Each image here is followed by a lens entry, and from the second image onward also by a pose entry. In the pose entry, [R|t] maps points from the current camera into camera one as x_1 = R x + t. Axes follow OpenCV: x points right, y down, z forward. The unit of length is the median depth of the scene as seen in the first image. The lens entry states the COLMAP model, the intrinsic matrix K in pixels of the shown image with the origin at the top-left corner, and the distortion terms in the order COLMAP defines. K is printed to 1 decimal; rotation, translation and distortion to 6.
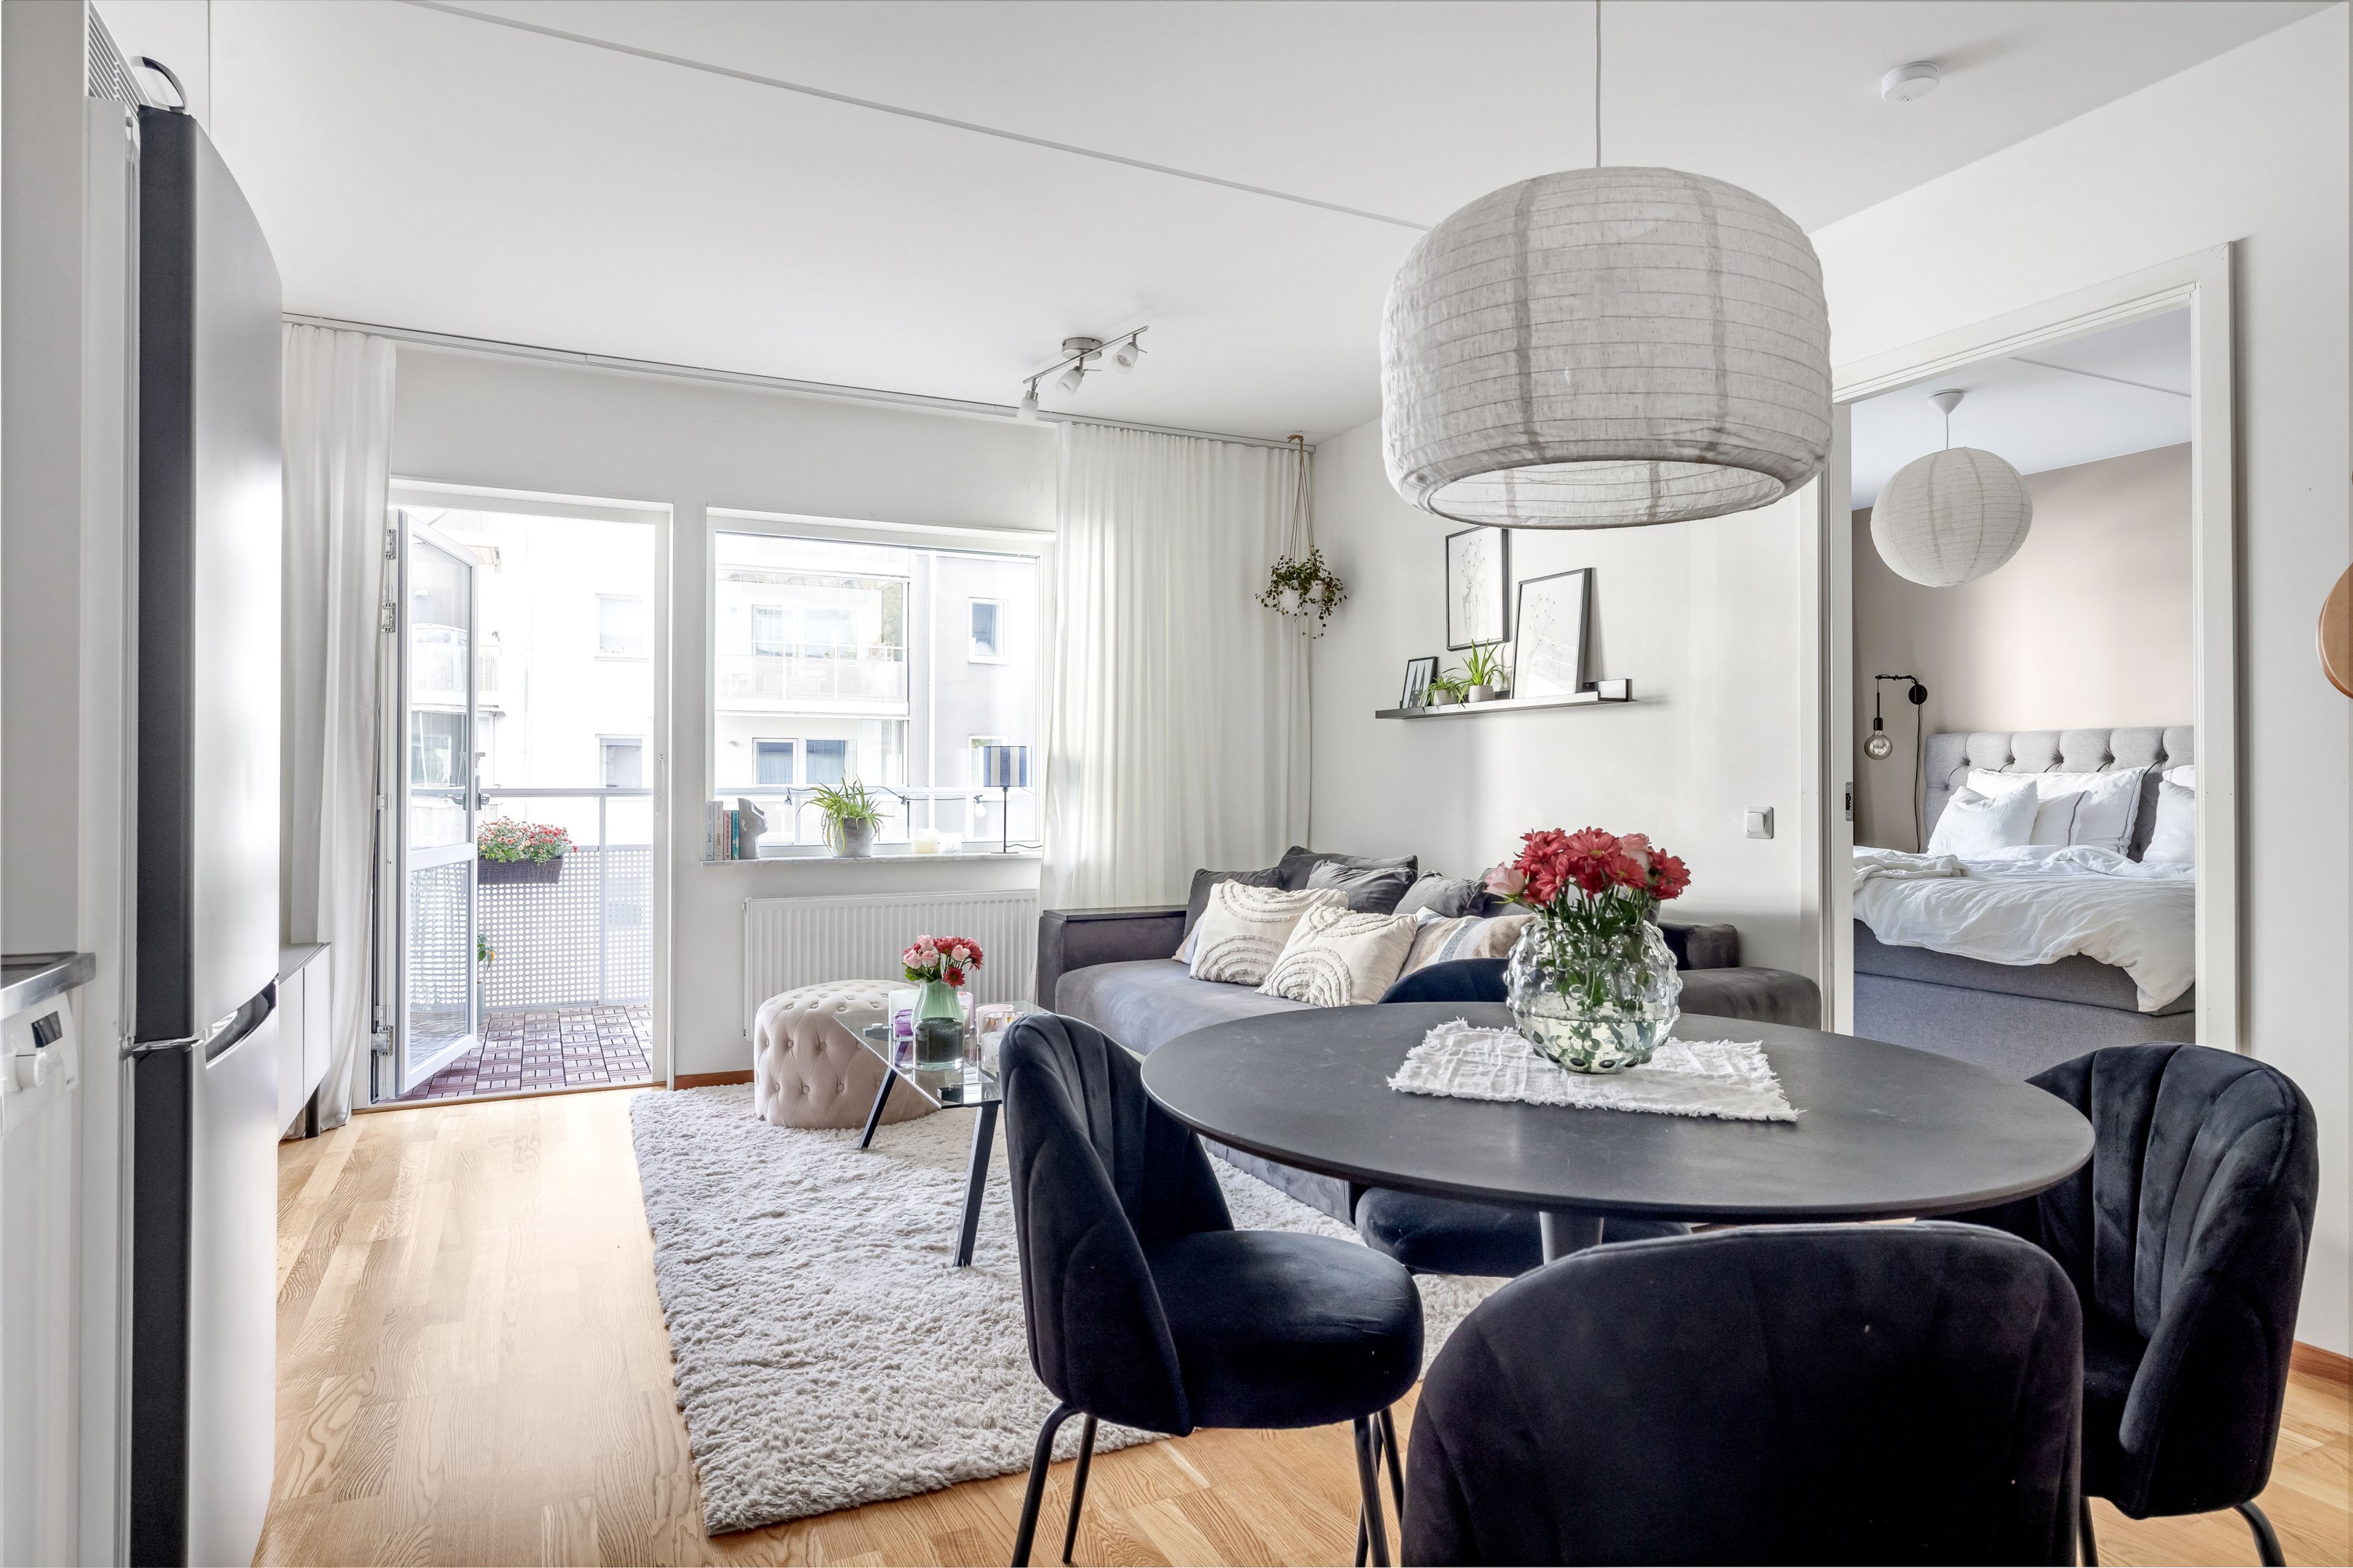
lens RADIAL K [[1317.2, 0, 1176.5], [0, 1317.2, 784.0], [0, 0, 1]] dist [0.000378, -0.000031]
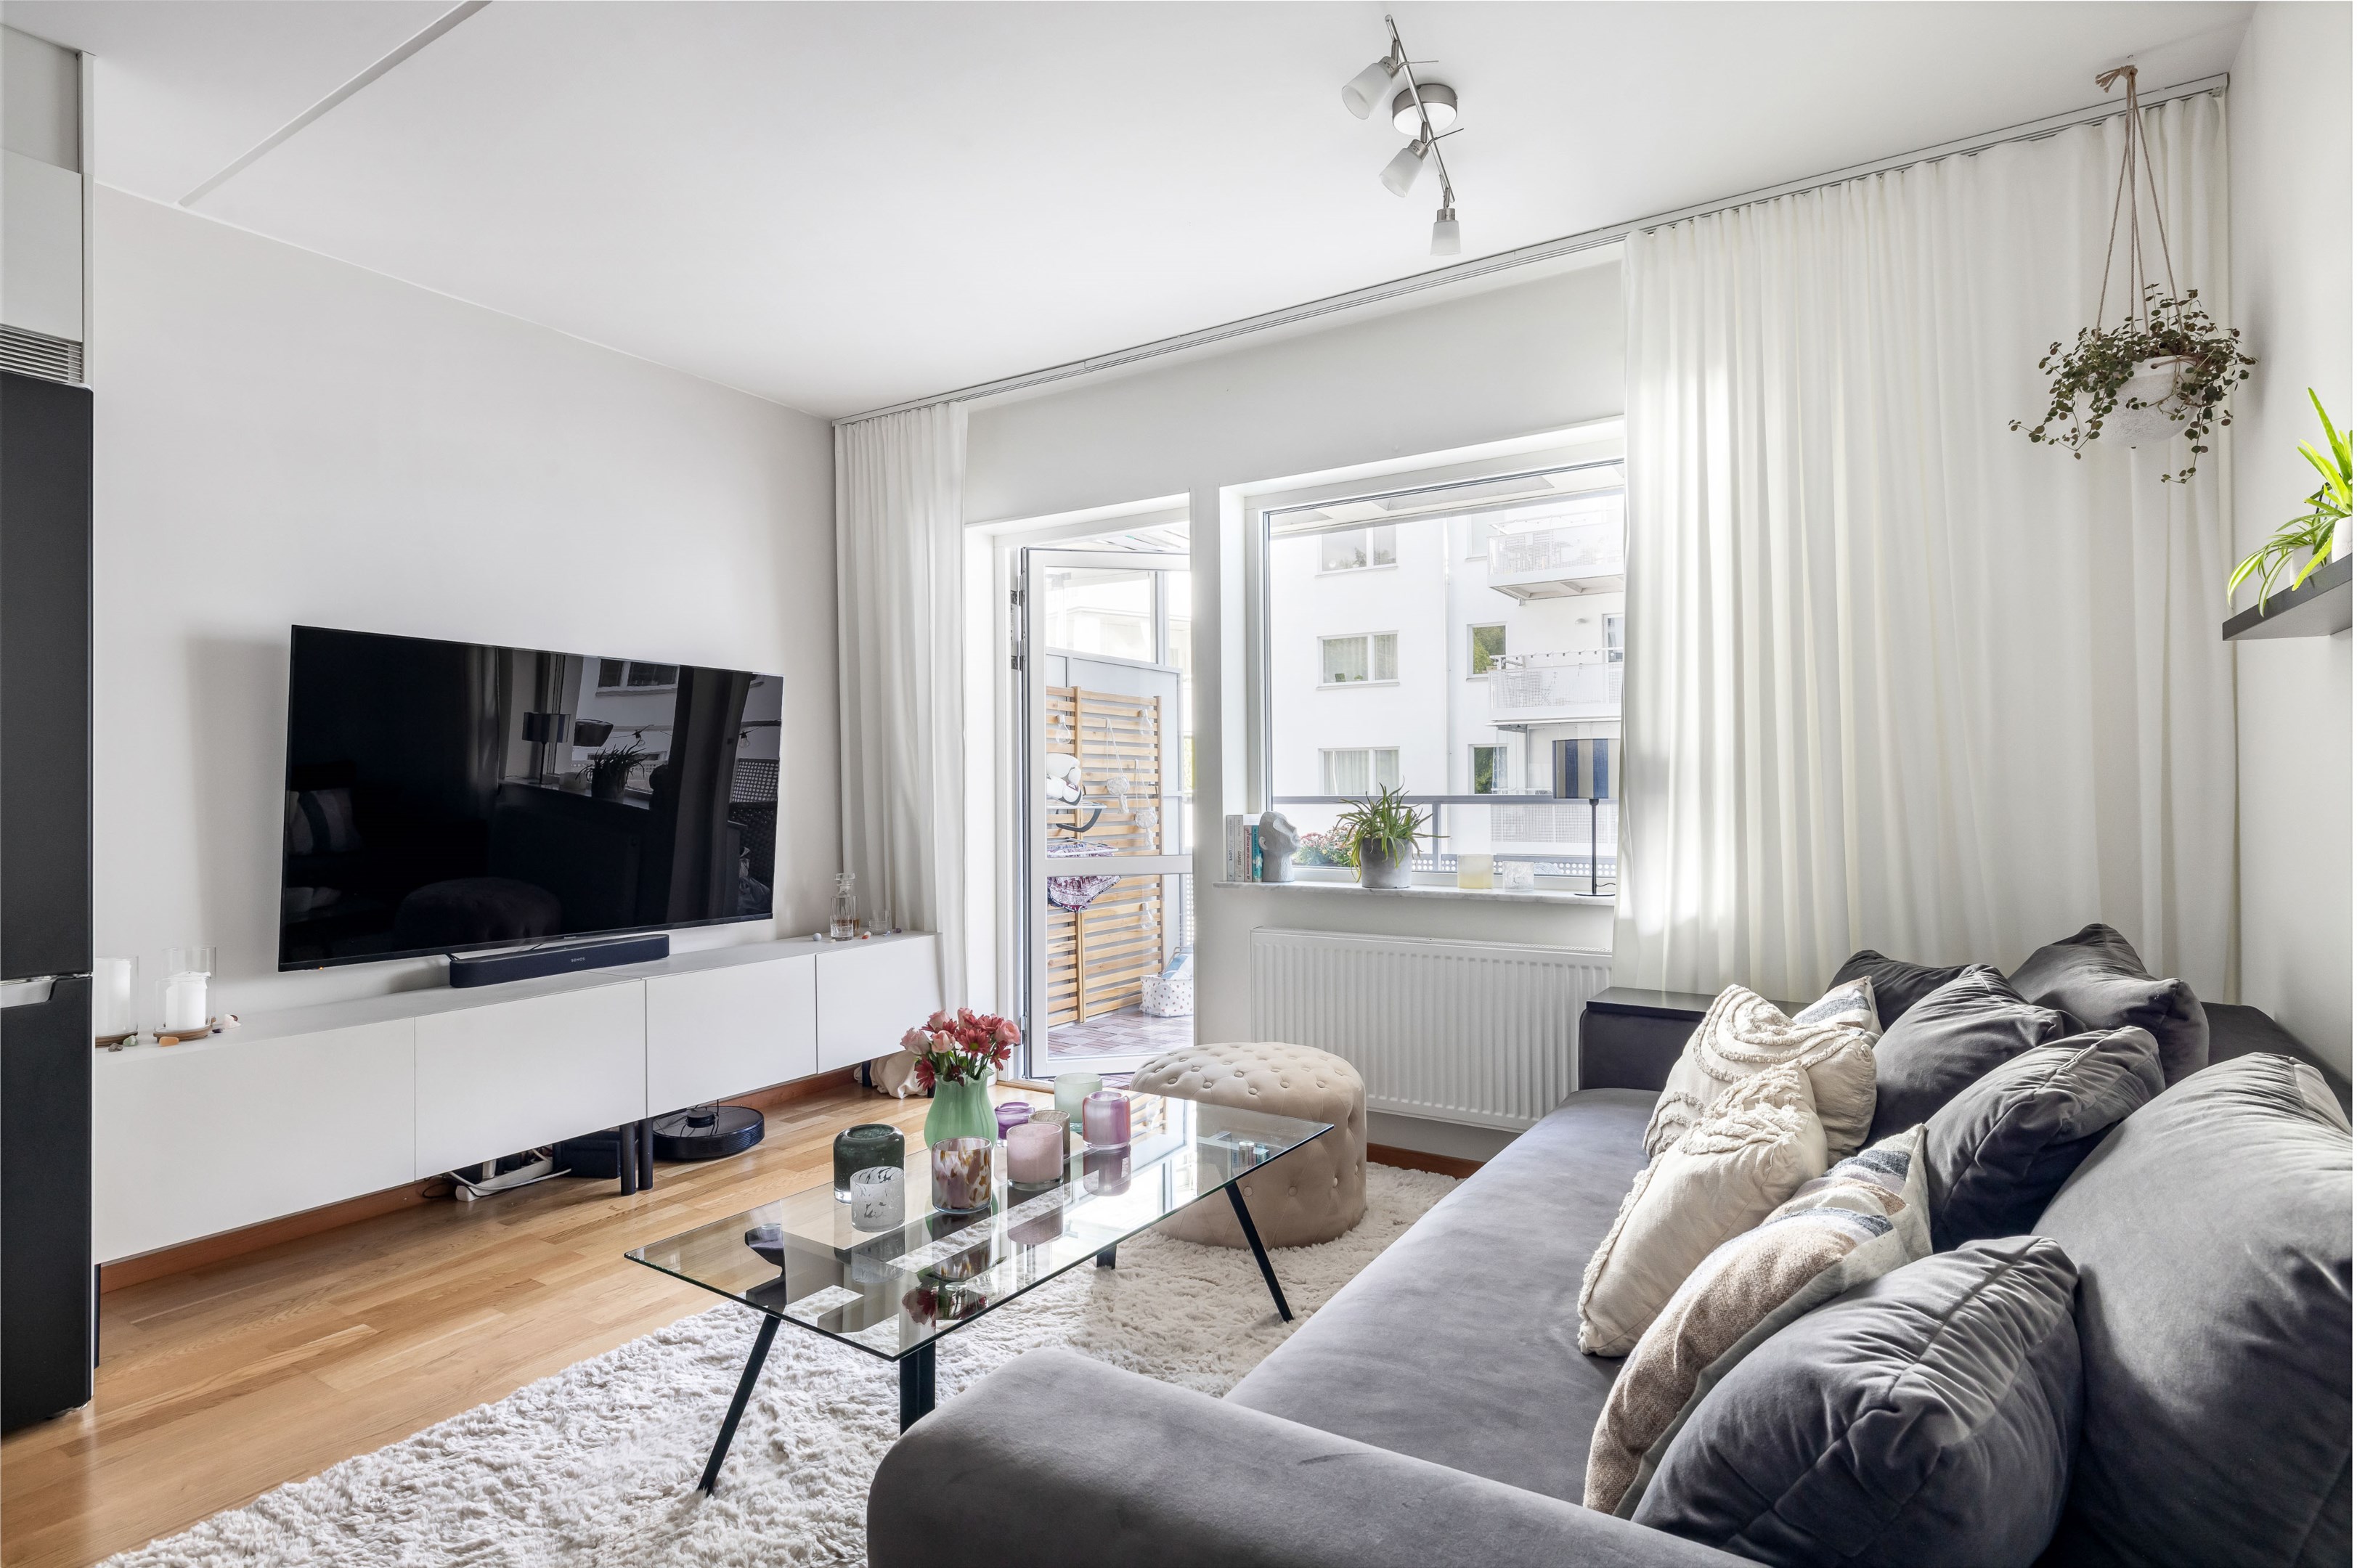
lens RADIAL K [[1193.6, 0, 1177.9], [0, 1193.6, 776.2], [0, 0, 1]] dist [-0.002431, 0.002311]
pose [[0.522020, -0.011362, -0.852857, 0.305368], [0.007244, 0.999934, -0.008888, -0.006107], [0.852902, -0.001538, 0.522068, 0.524139]]
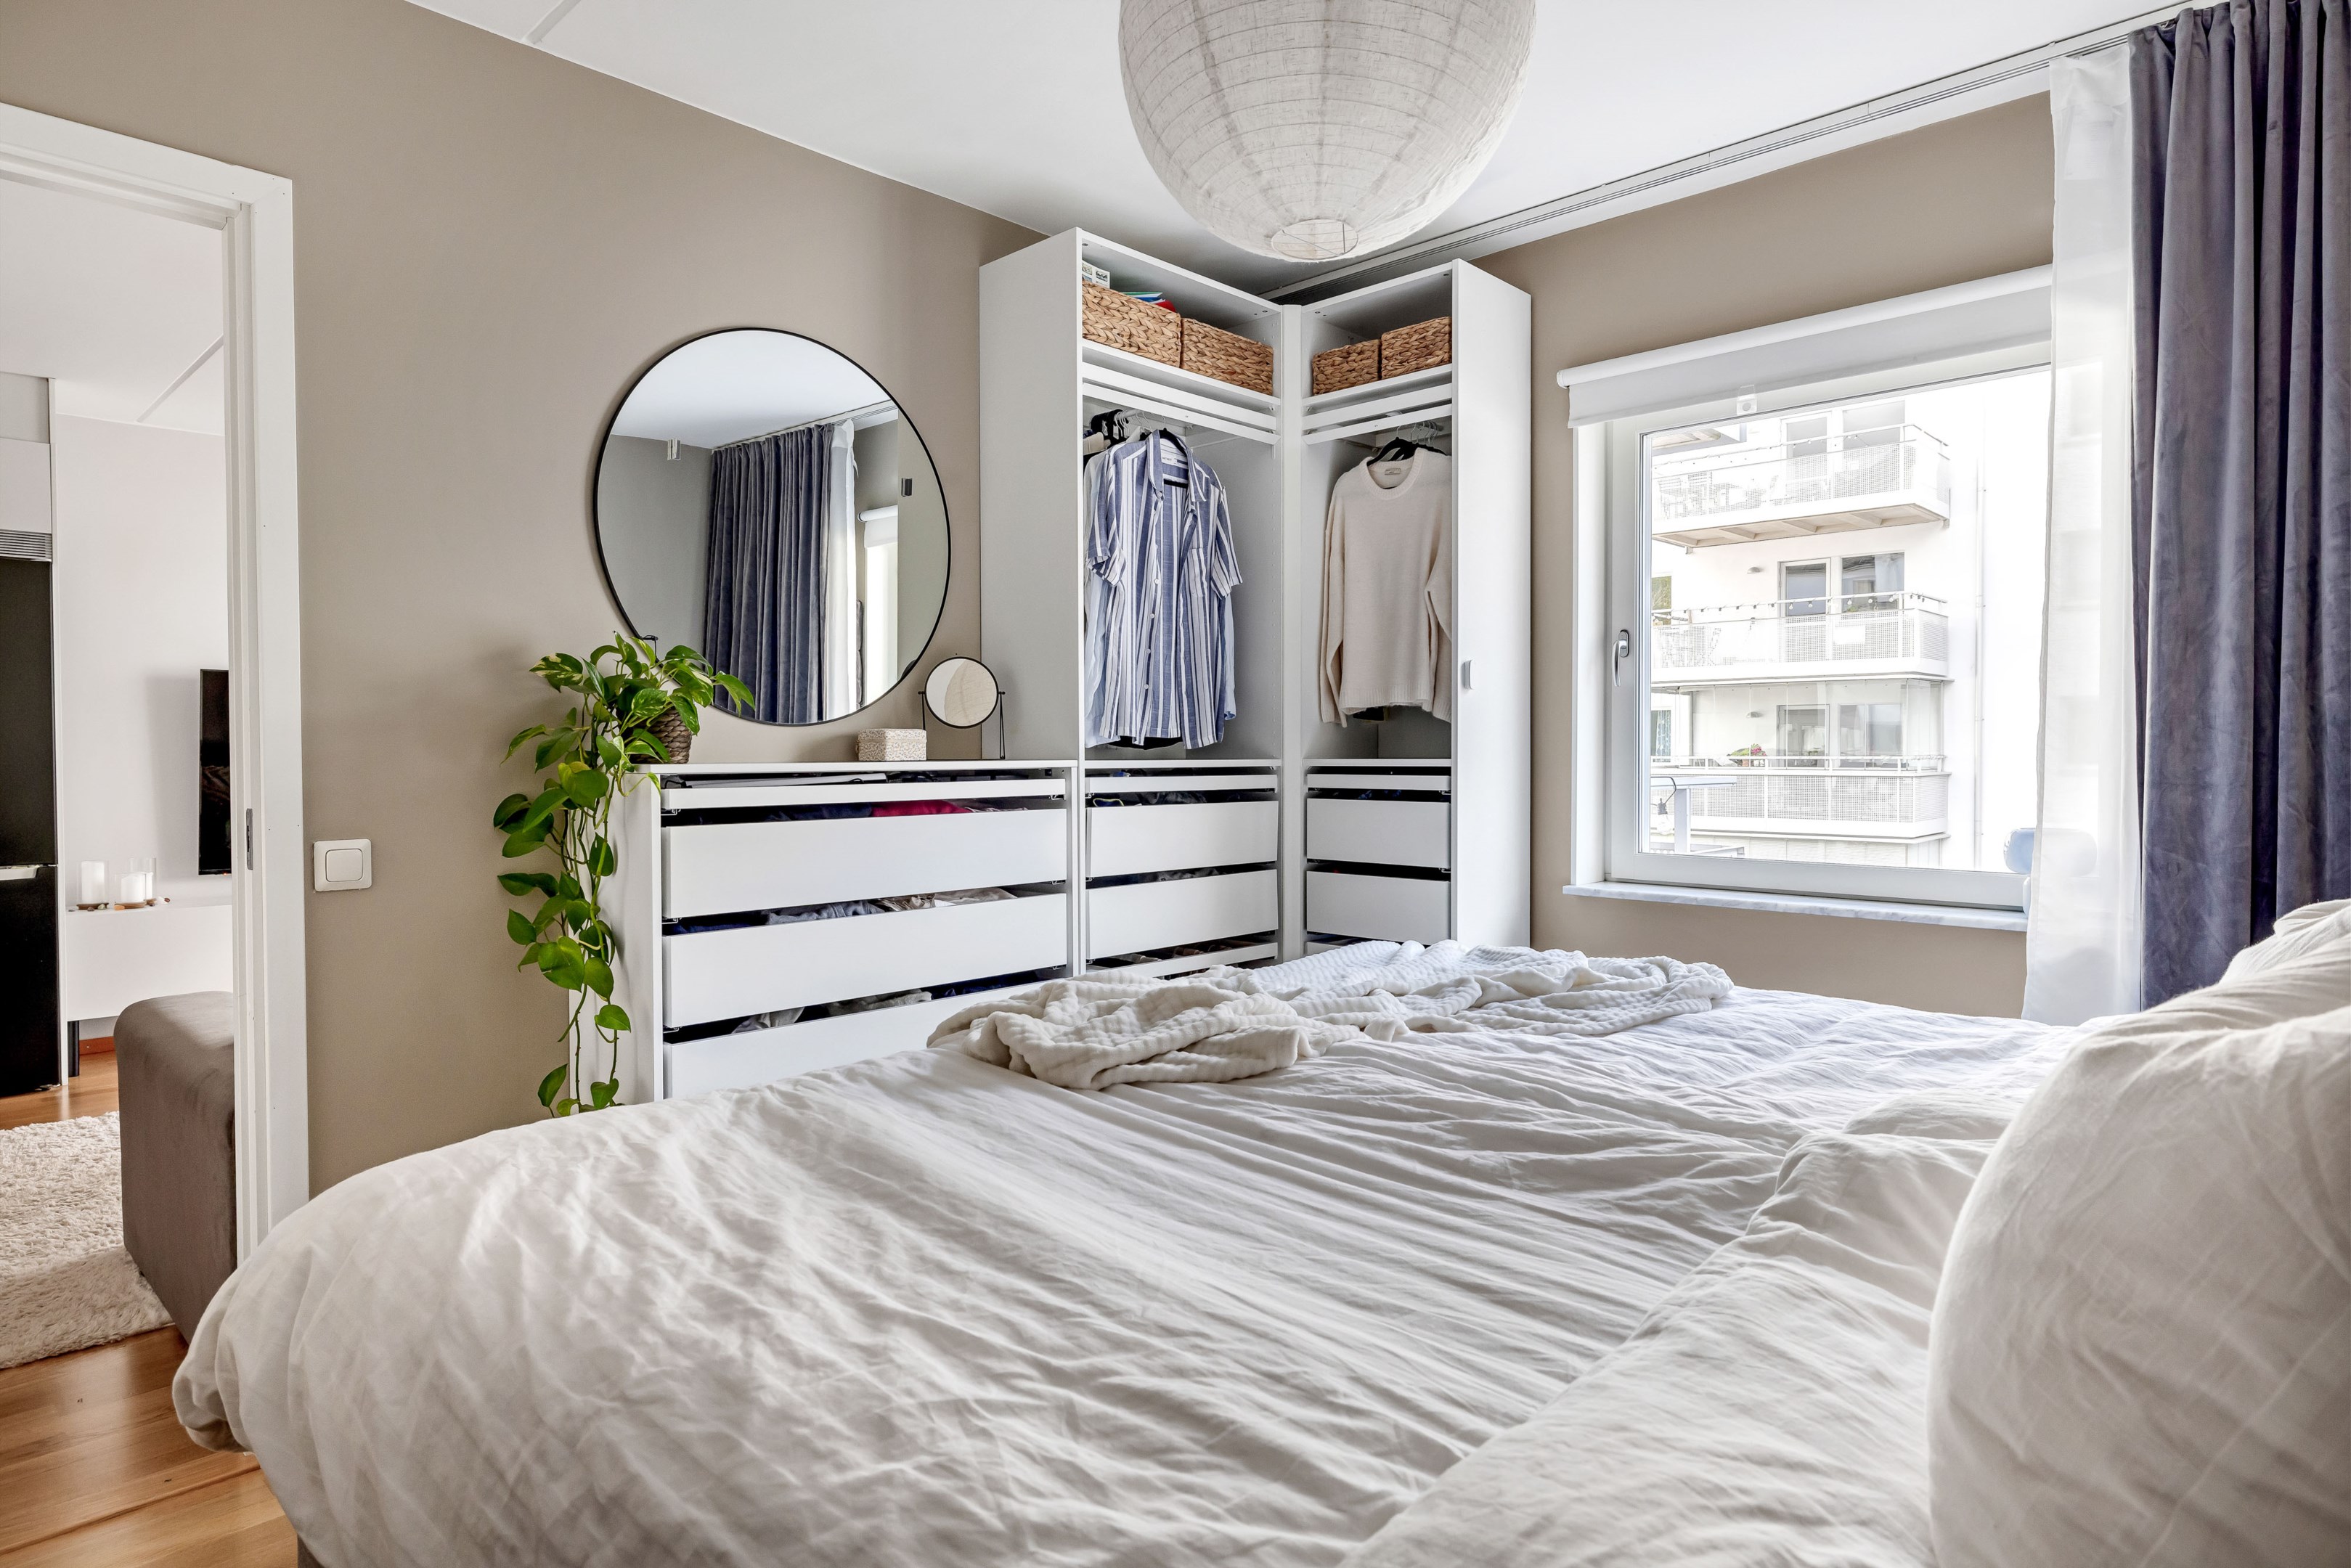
lens RADIAL K [[1325.9, 0, 1175.9], [0, 1325.9, 771.9], [0, 0, 1]] dist [0.000955, 0.000415]
pose [[0.361203, 0.016258, -0.932346, 0.881741], [-0.000238, 0.999850, 0.017343, -0.022171], [0.932487, -0.006042, 0.361152, 0.810670]]
